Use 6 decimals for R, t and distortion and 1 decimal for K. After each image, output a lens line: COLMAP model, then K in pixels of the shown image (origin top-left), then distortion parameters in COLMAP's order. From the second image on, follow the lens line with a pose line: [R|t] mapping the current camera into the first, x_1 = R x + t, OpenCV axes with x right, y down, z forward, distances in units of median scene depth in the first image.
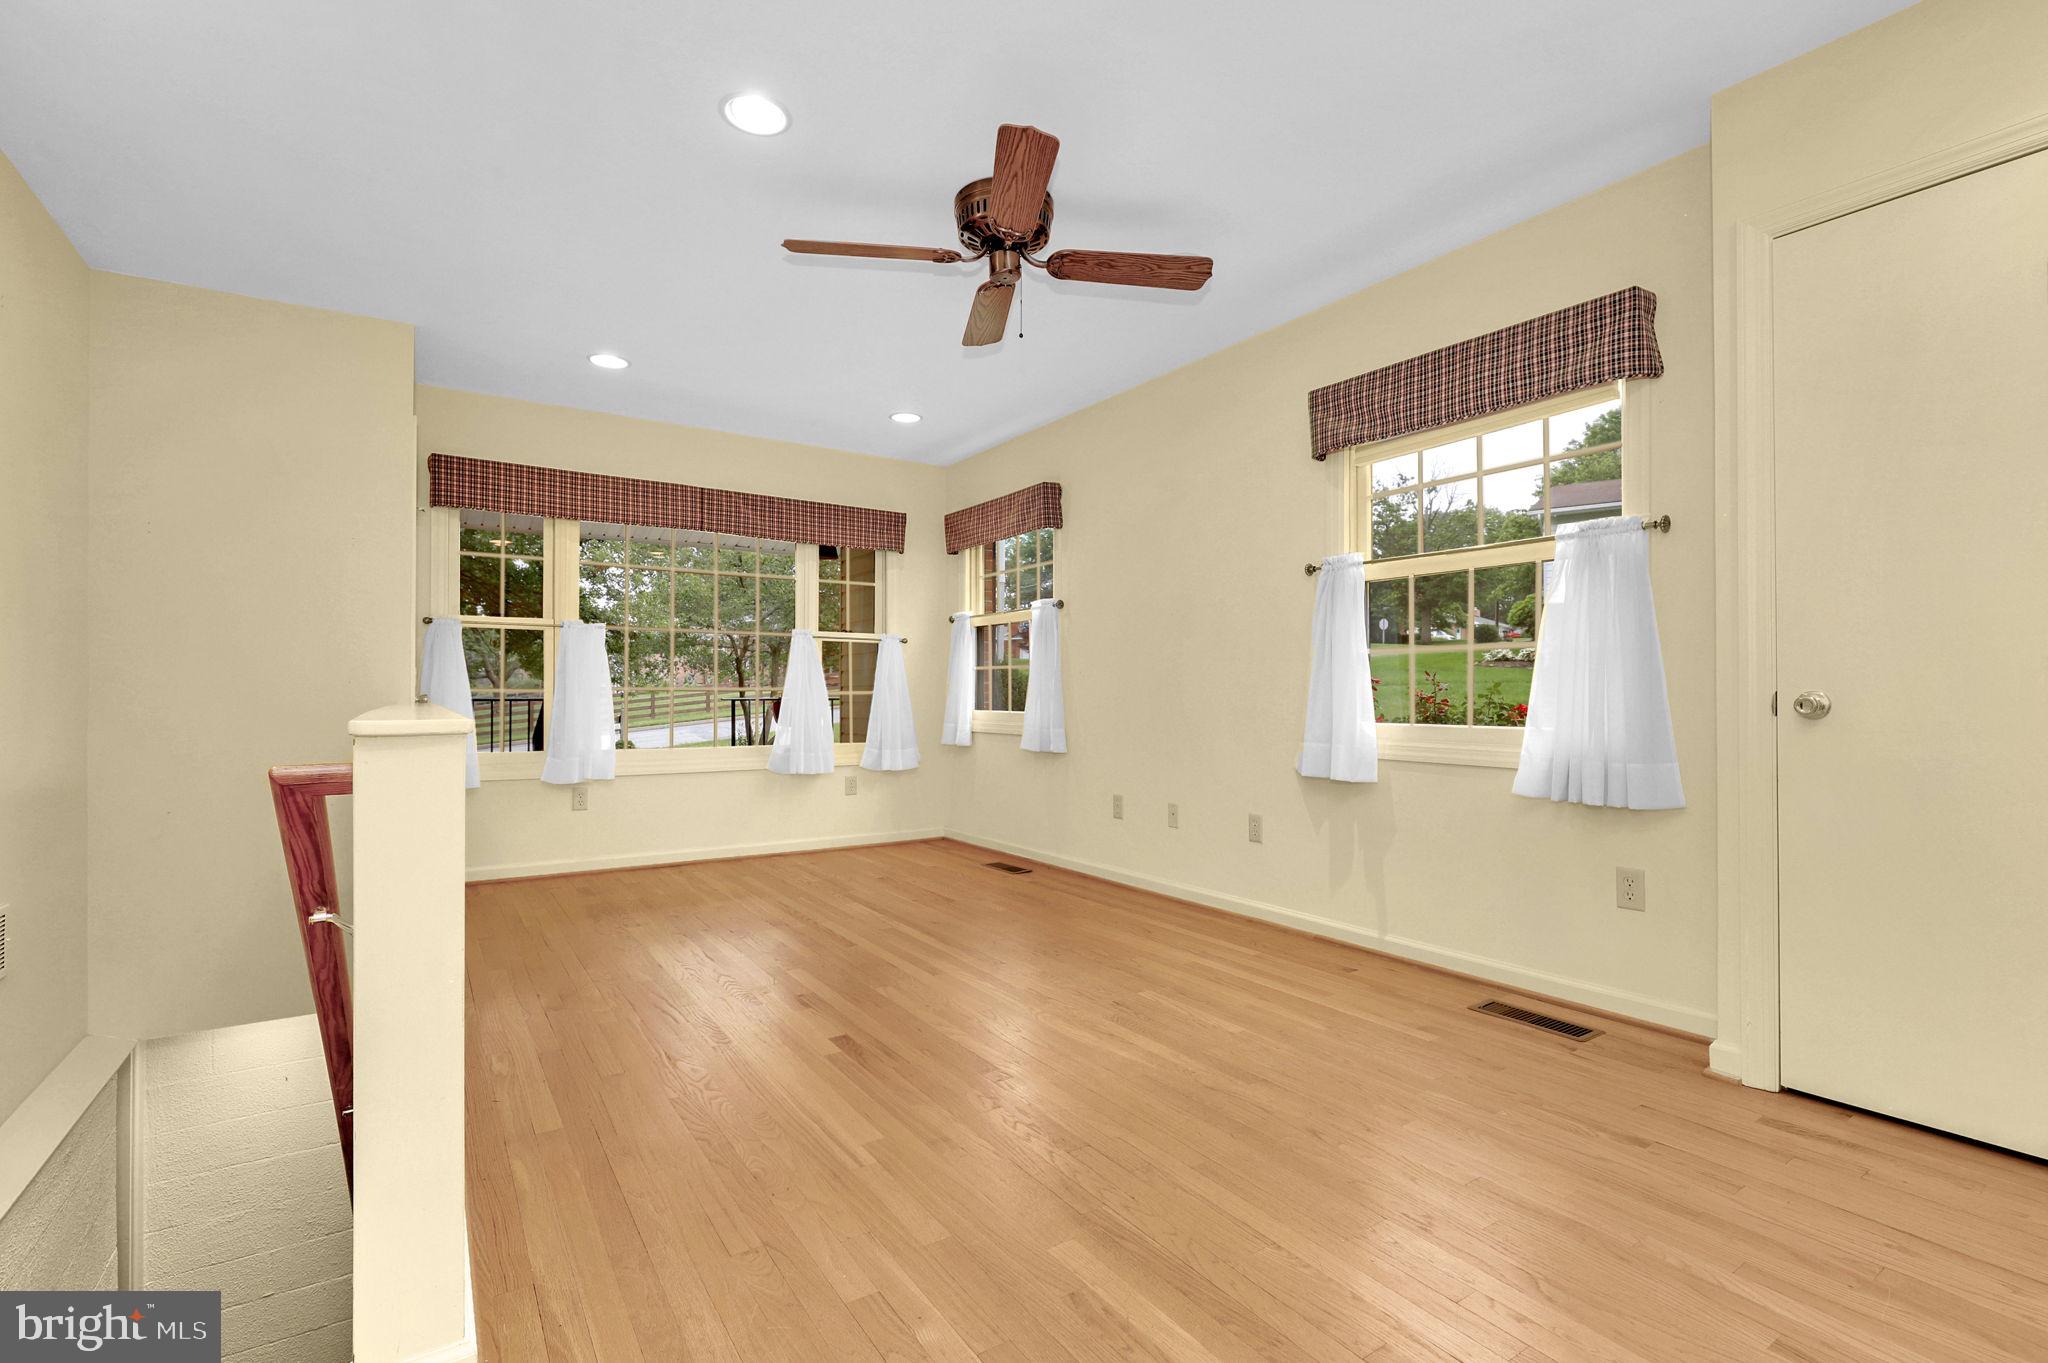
lens RADIAL K [[919.8, 0, 1025.2], [0, 919.8, 691.0], [0, 0, 1]] dist [-0.000190, -0.000460]
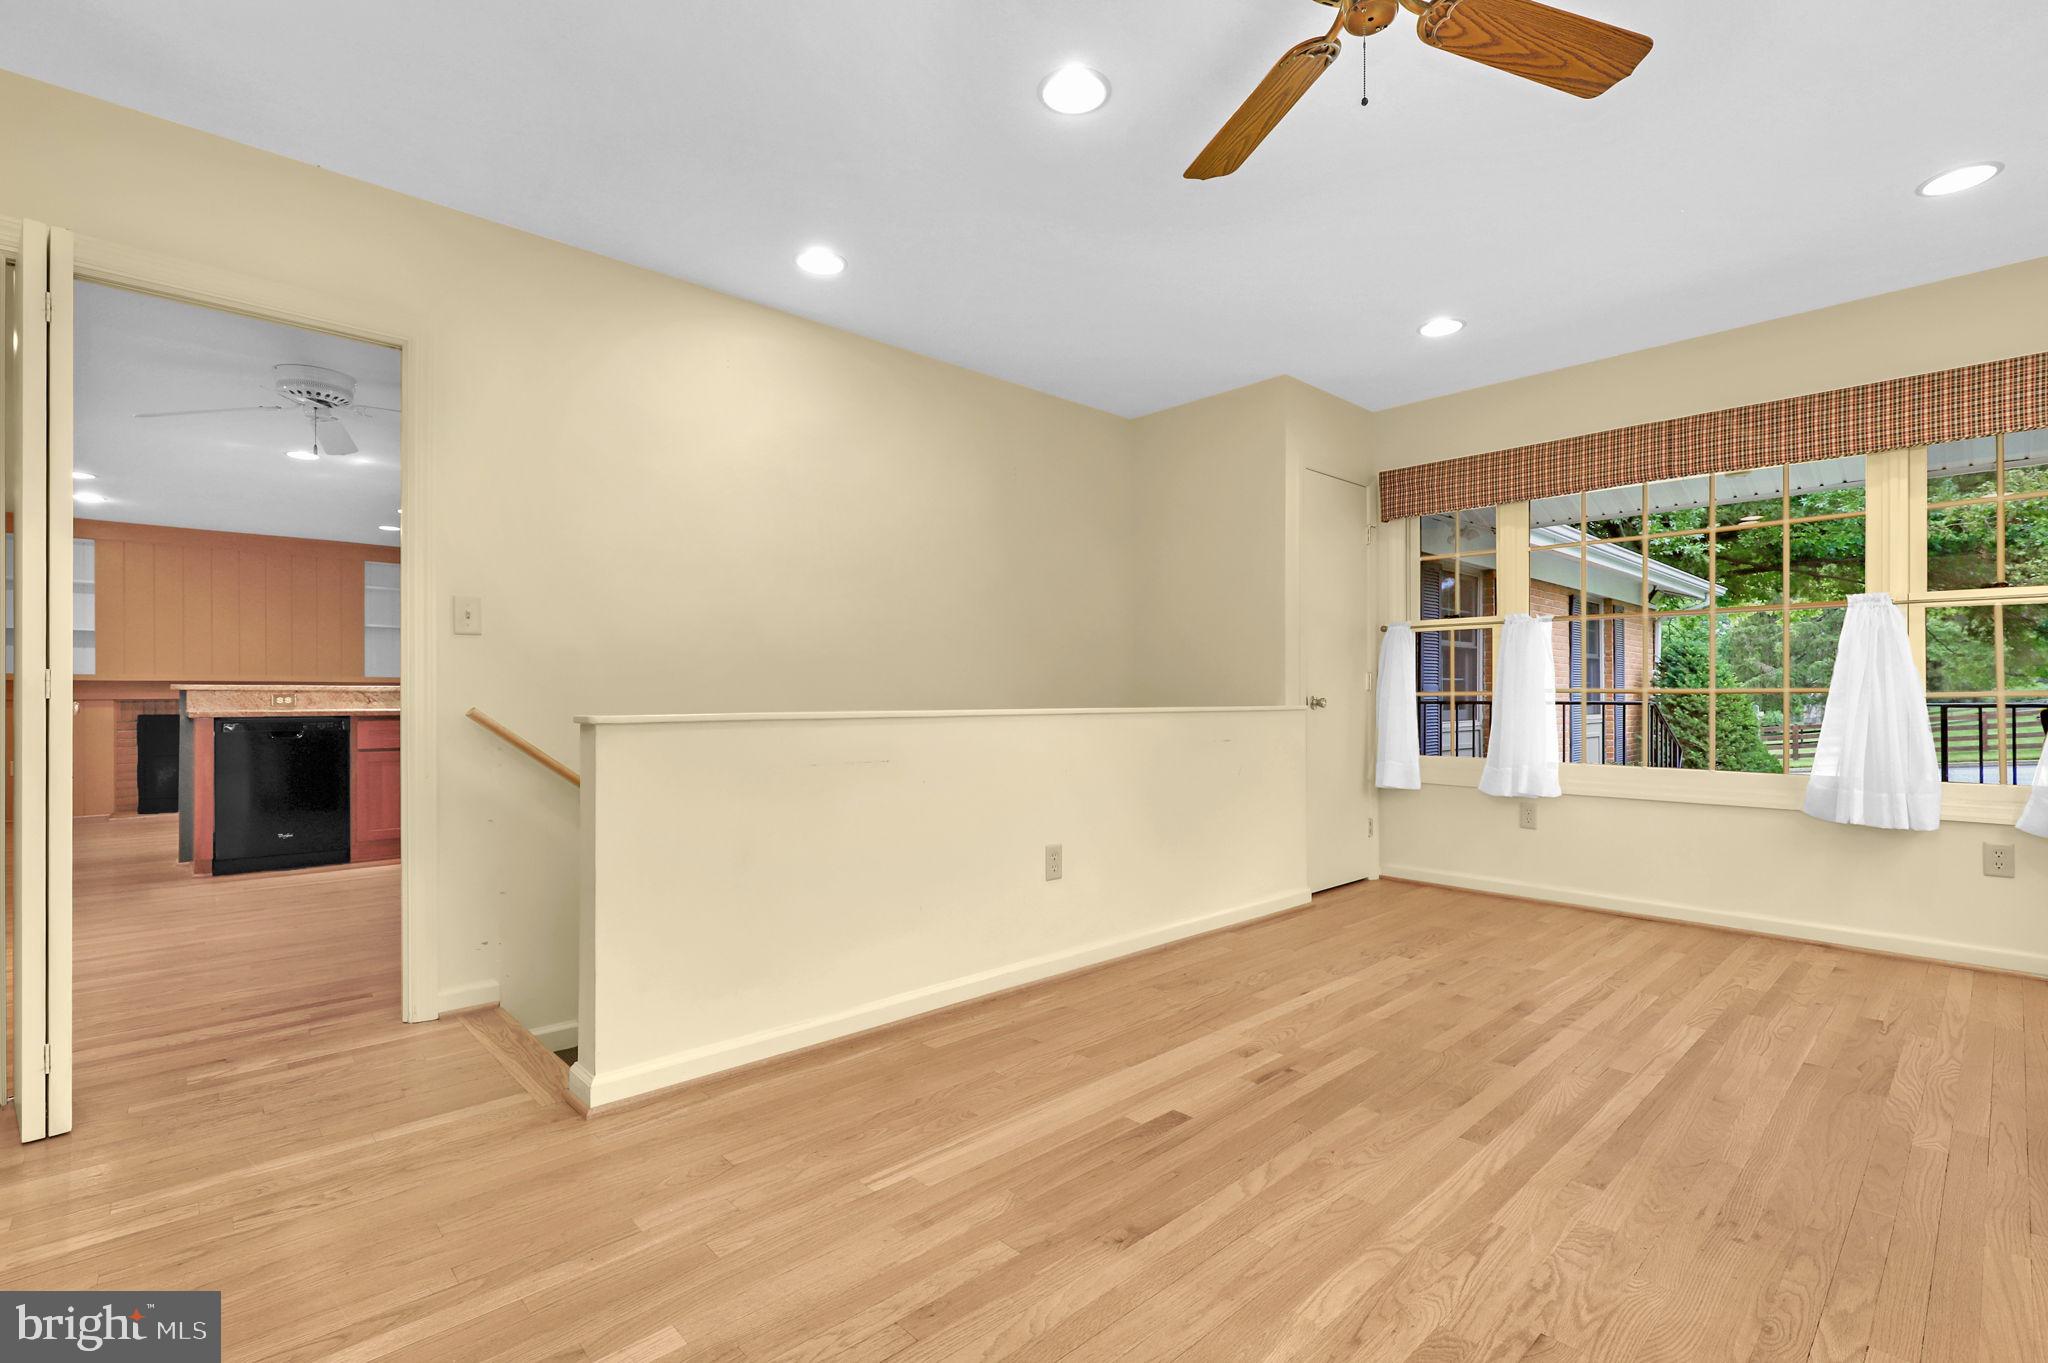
lens RADIAL K [[919.8, 0, 1038.1], [0, 919.8, 689.1], [0, 0, 1]] dist [-0.000190, -0.000460]
pose [[0.173492, -0.009396, -0.984790, 0.334587], [0.002264, 0.999956, -0.009142, 0.002811], [0.984833, -0.000644, 0.173505, 0.418345]]
